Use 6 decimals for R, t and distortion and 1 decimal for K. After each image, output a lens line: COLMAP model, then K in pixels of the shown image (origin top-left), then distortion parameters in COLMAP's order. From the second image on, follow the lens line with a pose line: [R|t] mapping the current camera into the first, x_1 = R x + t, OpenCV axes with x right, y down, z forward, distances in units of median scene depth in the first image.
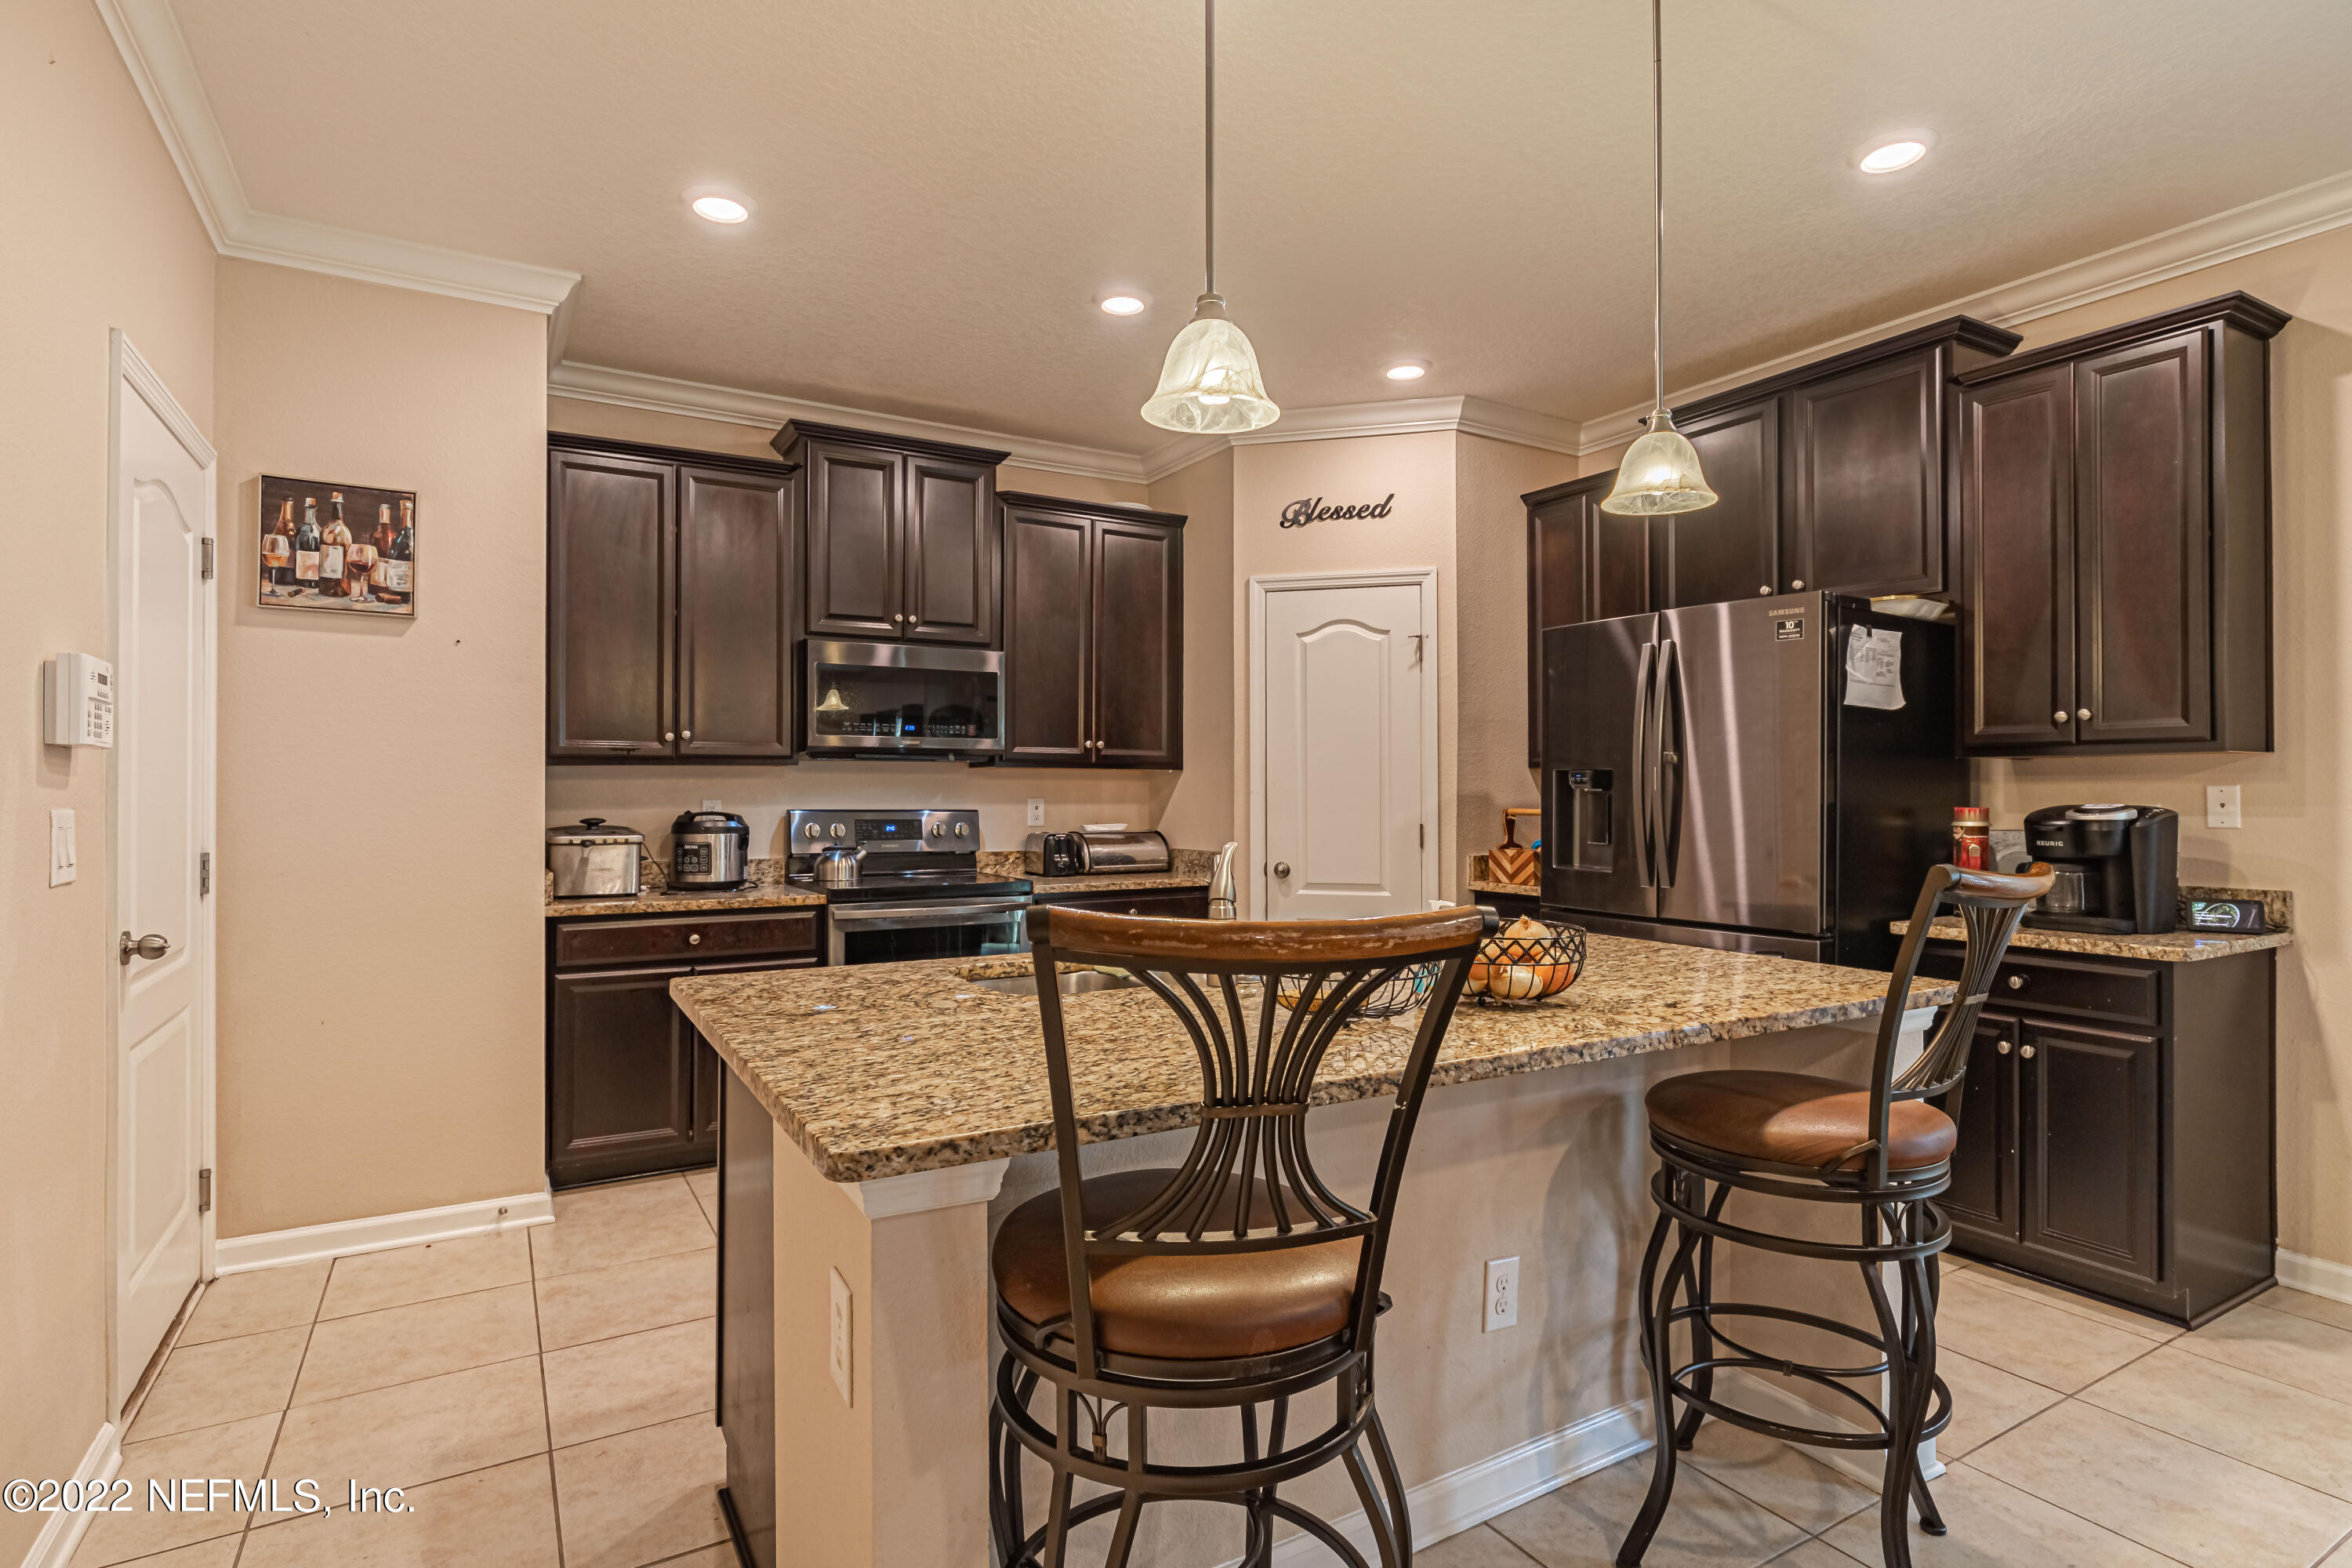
lens RADIAL K [[1171.8, 0, 1179.1], [0, 1171.8, 783.6], [0, 0, 1]] dist [-0.002285, 0.000181]
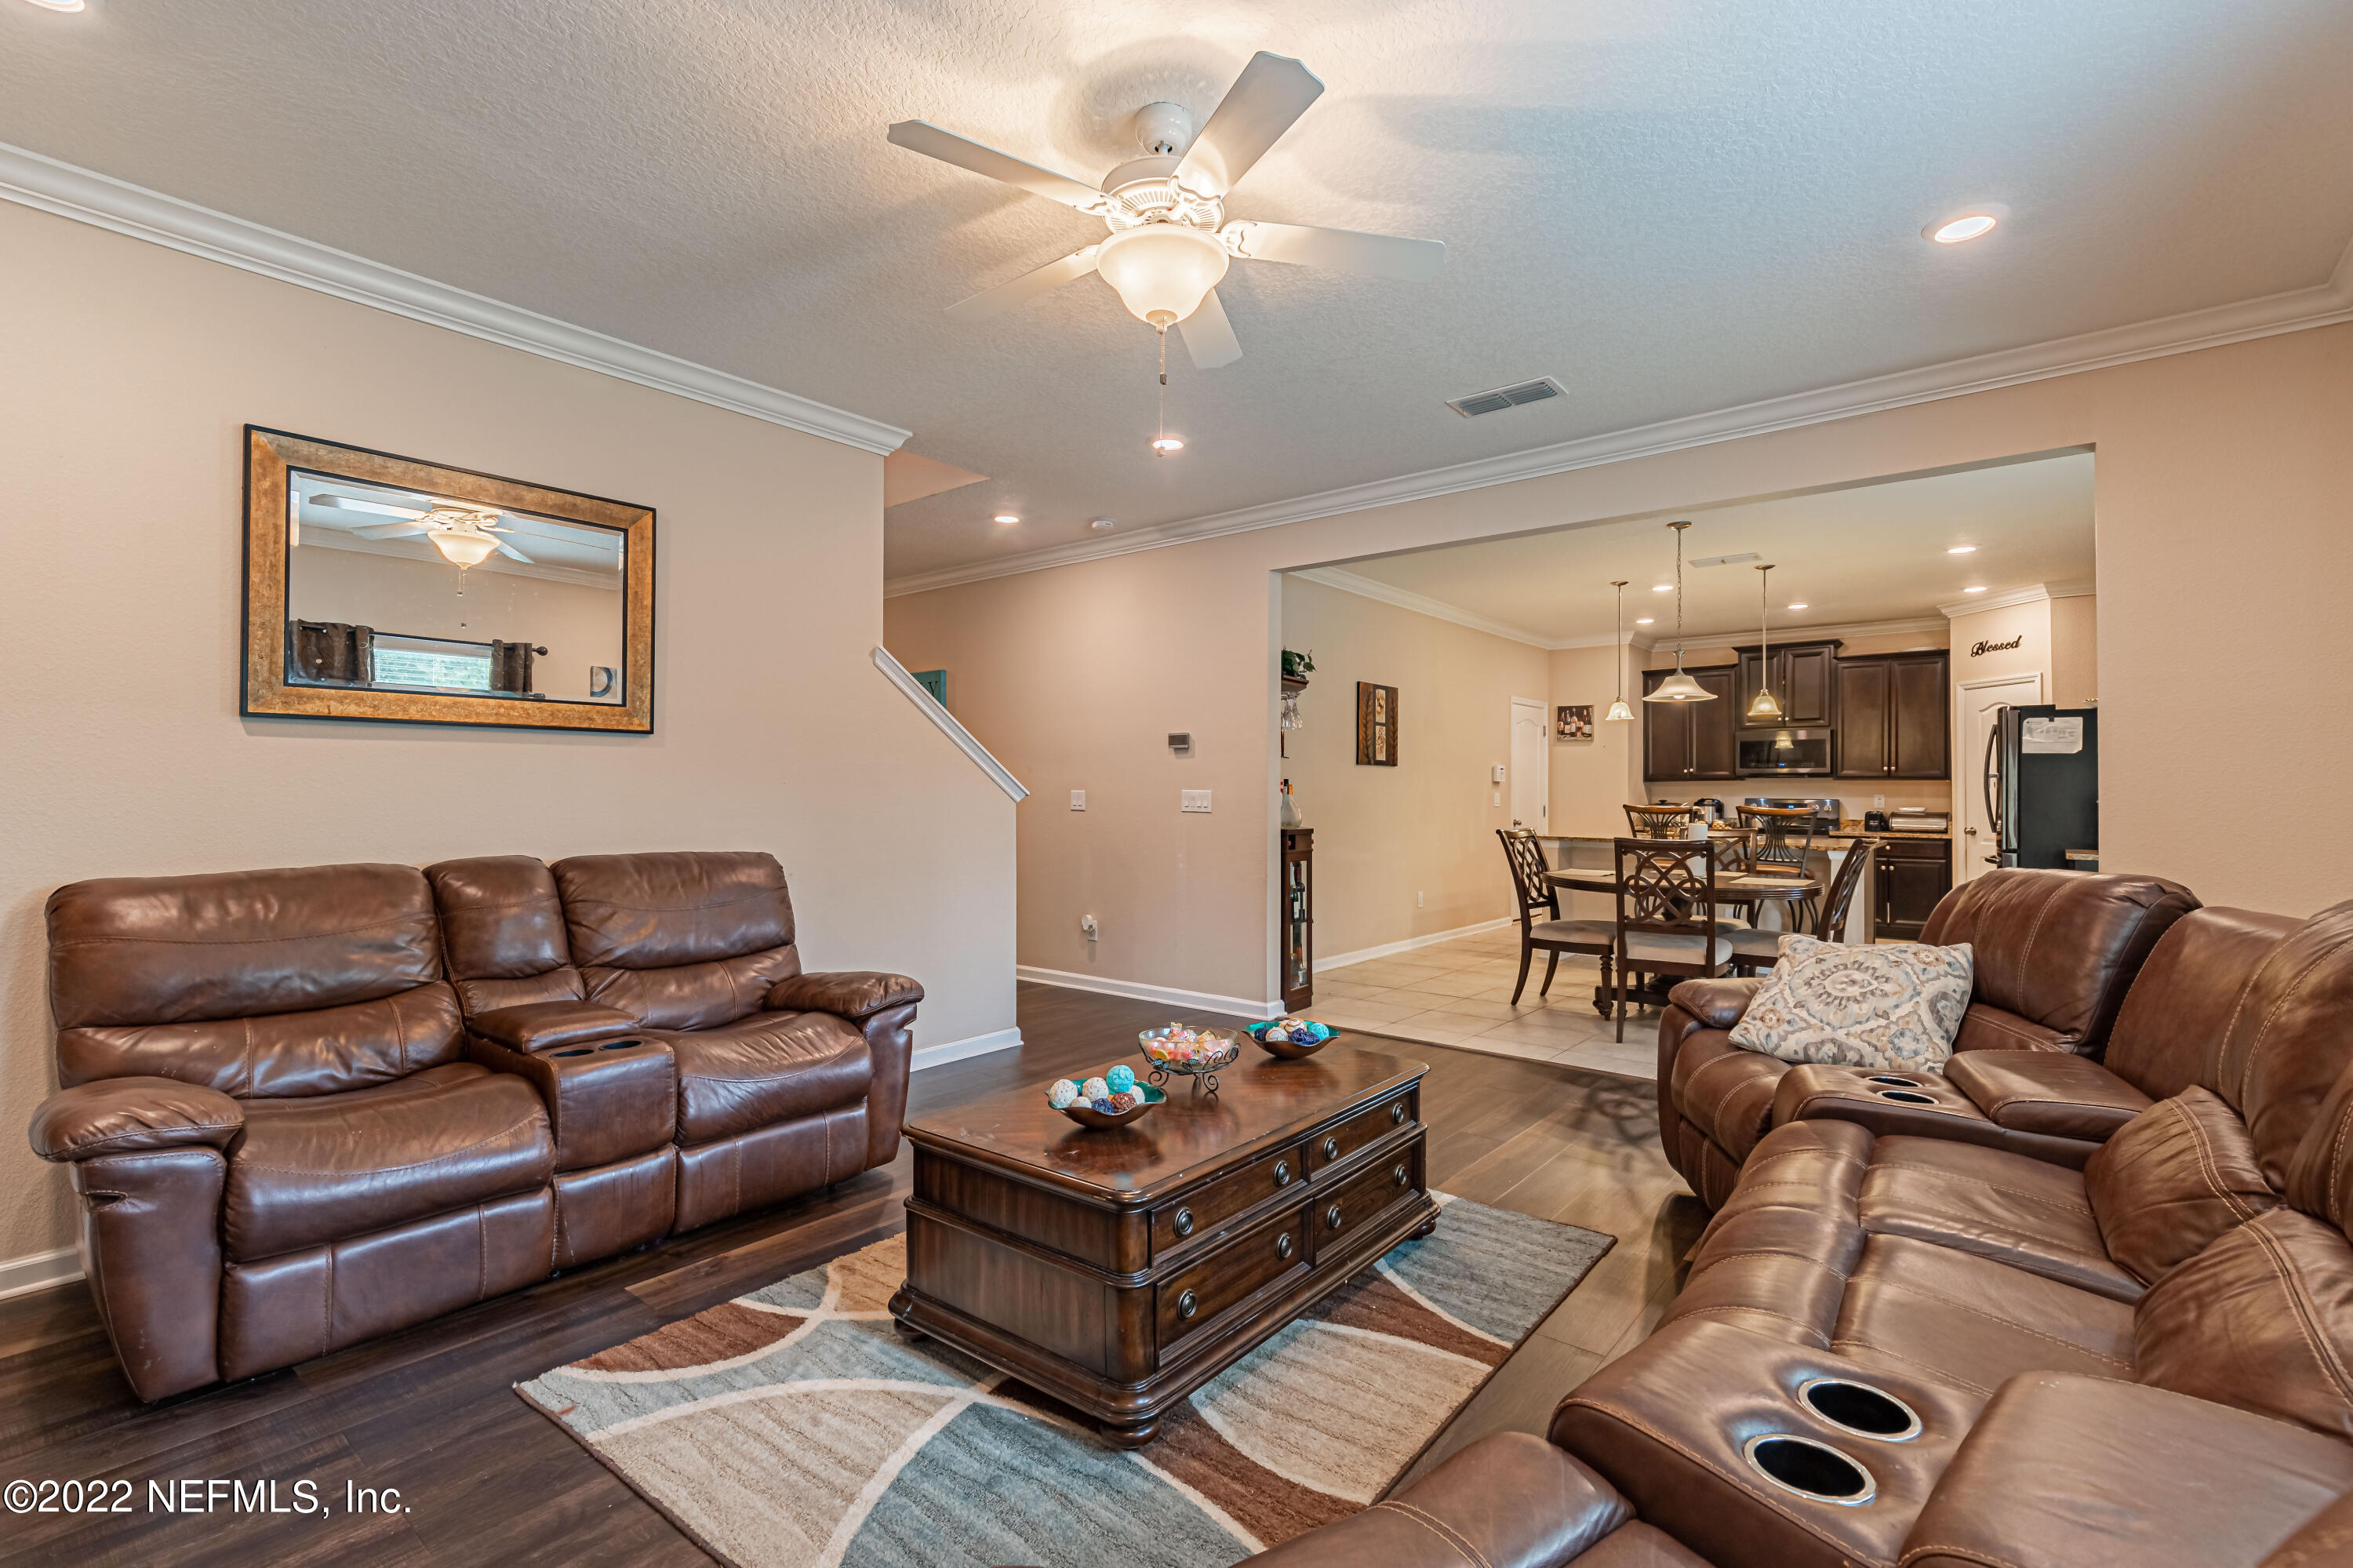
lens RADIAL K [[1072.5, 0, 1179.3], [0, 1072.5, 789.5], [0, 0, 1]] dist [0.005405, 0.000948]
pose [[0.354750, -0.001875, -0.934959, 1.347957], [0.002739, 0.999996, -0.000967, 0.002170], [0.934957, -0.002218, 0.354753, -0.913059]]
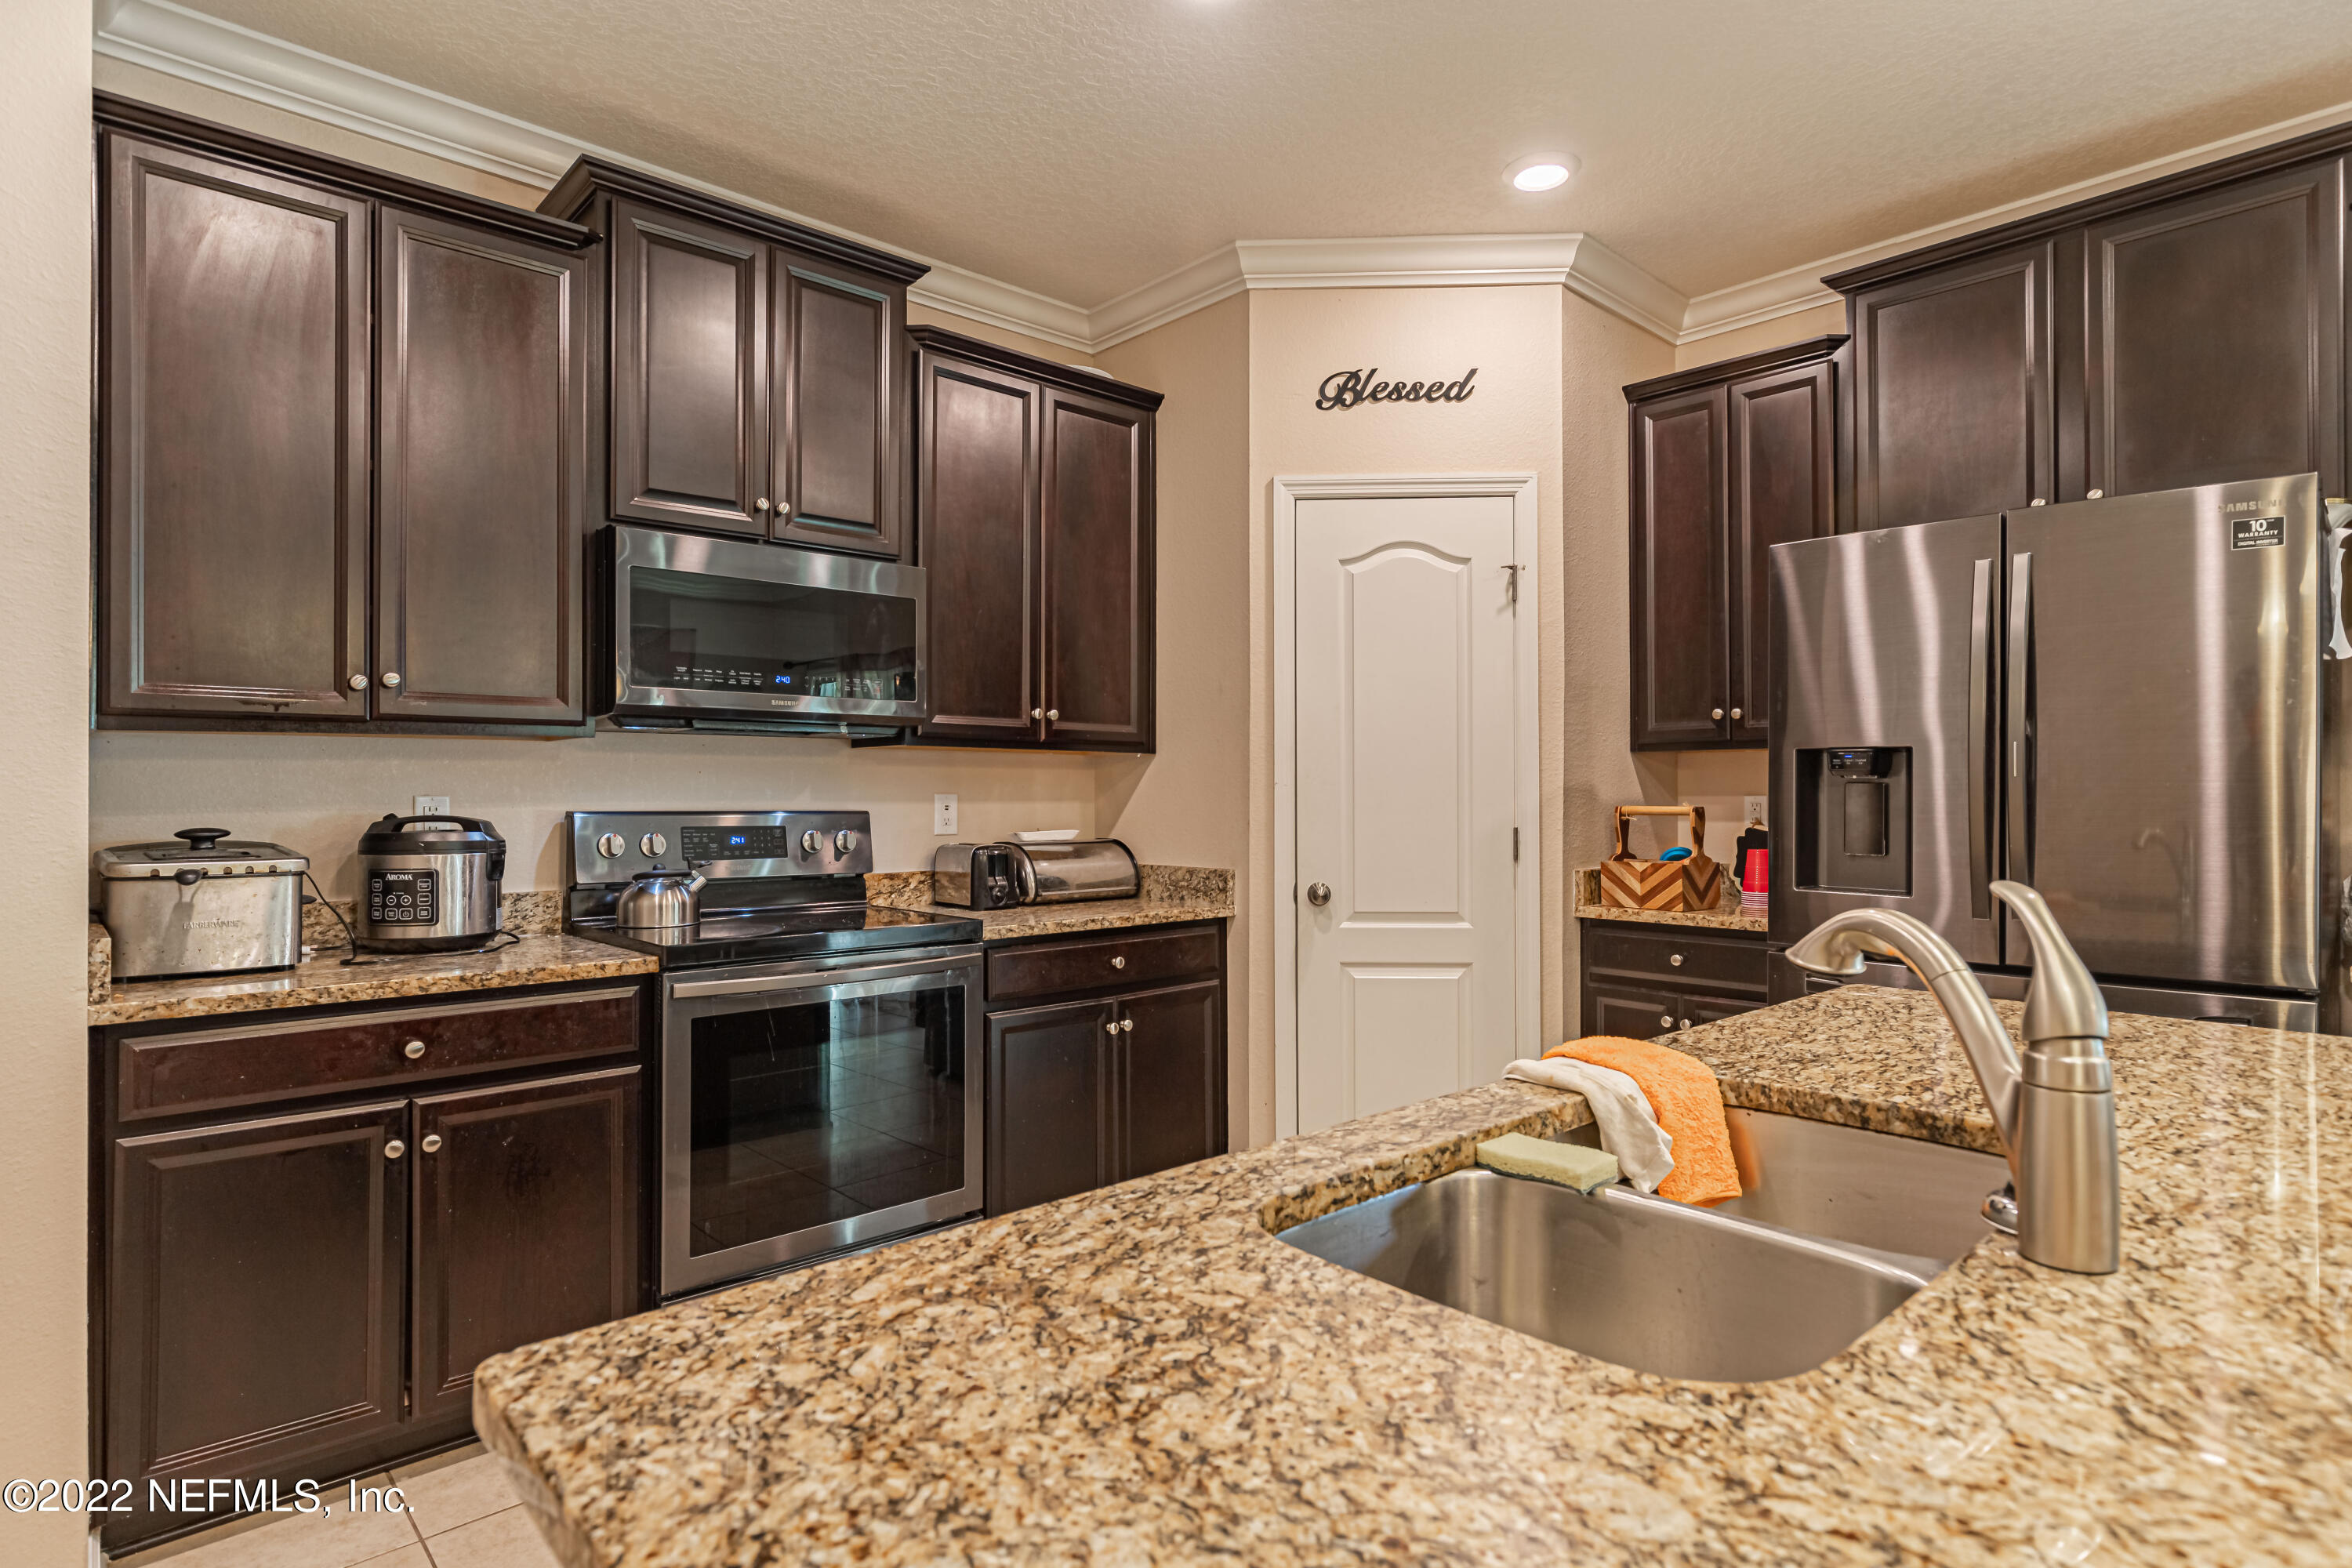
lens RADIAL K [[1229.0, 0, 1184.4], [0, 1229.0, 785.2], [0, 0, 1]] dist [-0.002959, 0.003954]
pose [[0.979506, -0.000427, 0.201417, -0.145522], [0.000278, 1.000000, 0.000766, 0.007833], [-0.201417, -0.000694, 0.979505, 0.301165]]
